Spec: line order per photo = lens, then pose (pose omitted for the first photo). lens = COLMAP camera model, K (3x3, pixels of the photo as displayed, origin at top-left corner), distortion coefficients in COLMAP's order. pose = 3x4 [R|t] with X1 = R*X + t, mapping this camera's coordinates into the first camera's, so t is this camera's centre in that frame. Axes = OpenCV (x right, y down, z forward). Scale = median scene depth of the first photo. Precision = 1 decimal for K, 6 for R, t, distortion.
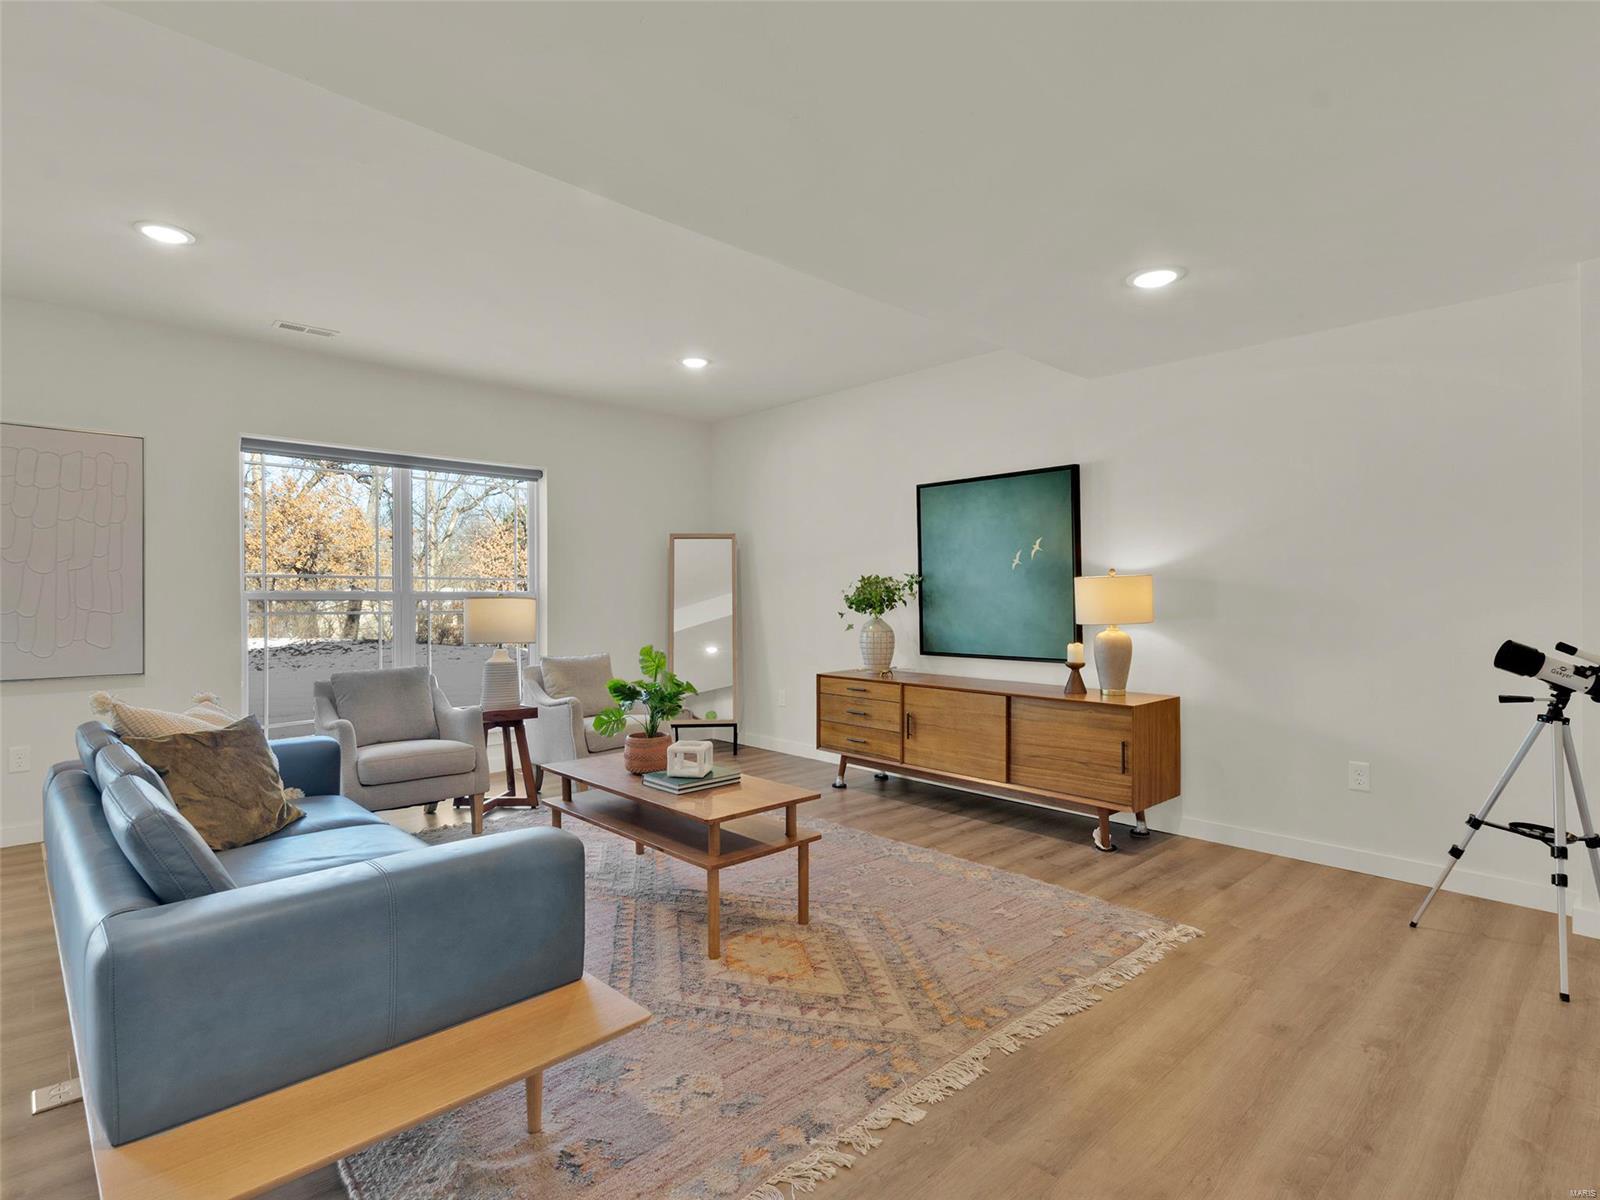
lens RADIAL K [[824.8, 0, 803.2], [0, 824.8, 598.4], [0, 0, 1]] dist [0.003877, 0.000241]
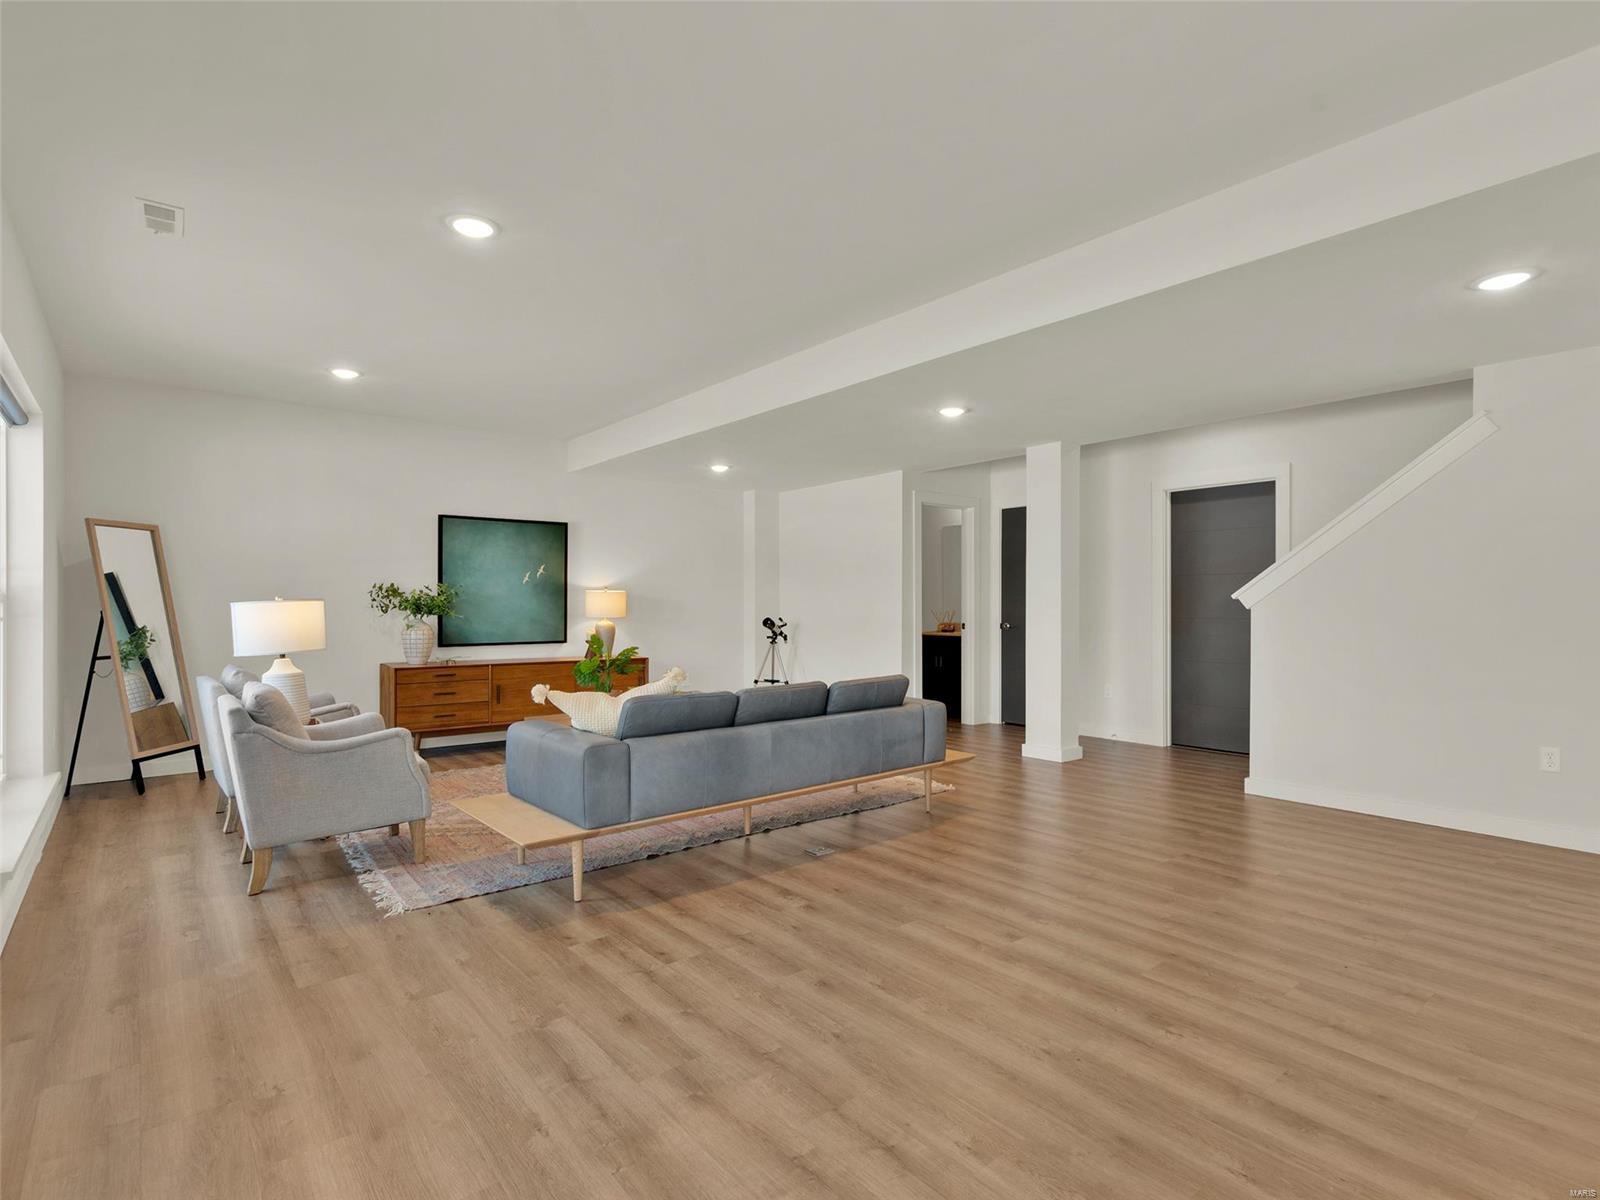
lens RADIAL K [[824.8, 0, 803.2], [0, 824.8, 598.4], [0, 0, 1]] dist [0.003877, 0.000241]
pose [[0.071644, 0.013434, 0.997340, -1.901813], [0.004740, 0.999893, -0.013809, 0.022590], [-0.997419, 0.005717, 0.071573, 0.596743]]
